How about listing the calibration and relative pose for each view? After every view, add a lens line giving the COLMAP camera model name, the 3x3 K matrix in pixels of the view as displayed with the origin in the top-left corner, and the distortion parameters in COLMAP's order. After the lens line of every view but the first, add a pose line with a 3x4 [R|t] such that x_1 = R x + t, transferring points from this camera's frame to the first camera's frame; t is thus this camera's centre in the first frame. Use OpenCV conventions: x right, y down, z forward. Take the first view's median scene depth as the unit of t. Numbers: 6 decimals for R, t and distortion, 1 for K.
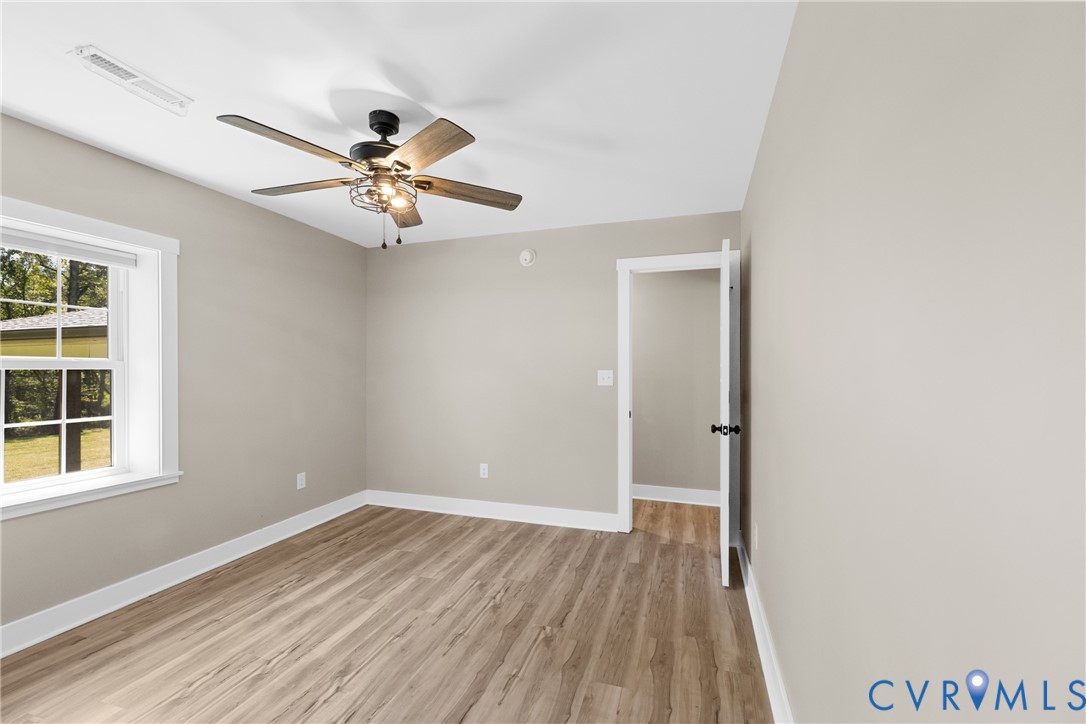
lens RADIAL K [[457.8, 0, 545.2], [0, 457.8, 370.2], [0, 0, 1]] dist [-0.000655, 0.000076]
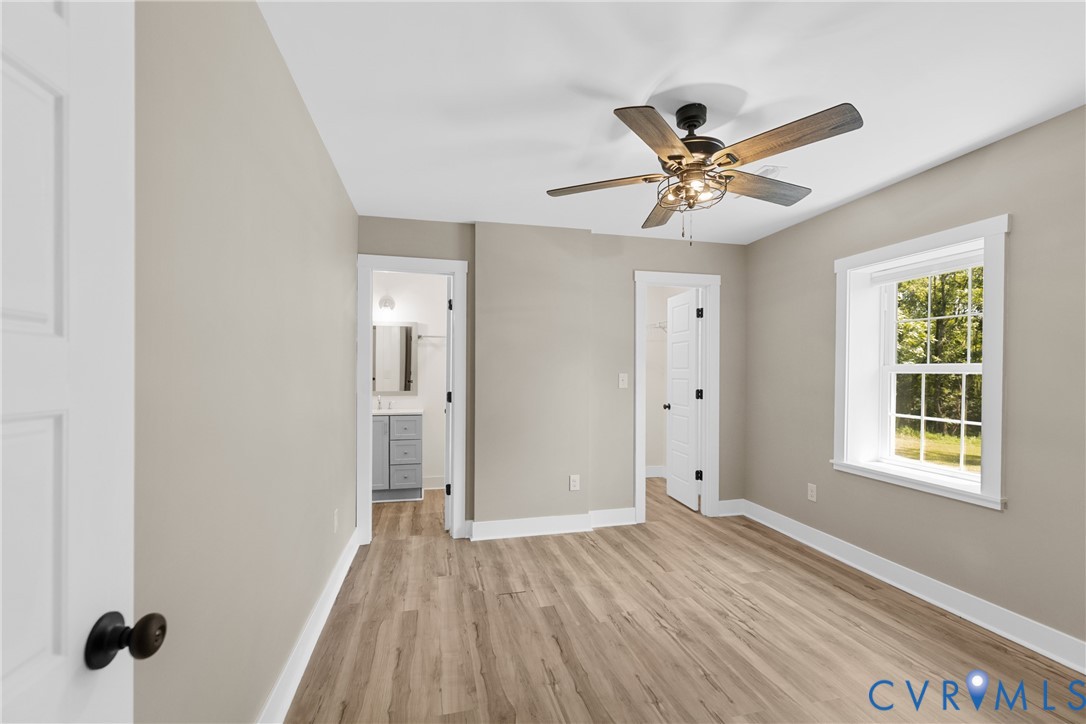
lens RADIAL K [[457.8, 0, 545.2], [0, 457.8, 370.2], [0, 0, 1]] dist [-0.000655, 0.000076]
pose [[-0.849457, -0.010964, -0.527544, 0.437487], [-0.011891, 0.999928, -0.001635, 0.006099], [0.527524, 0.004884, -0.849526, 1.703914]]
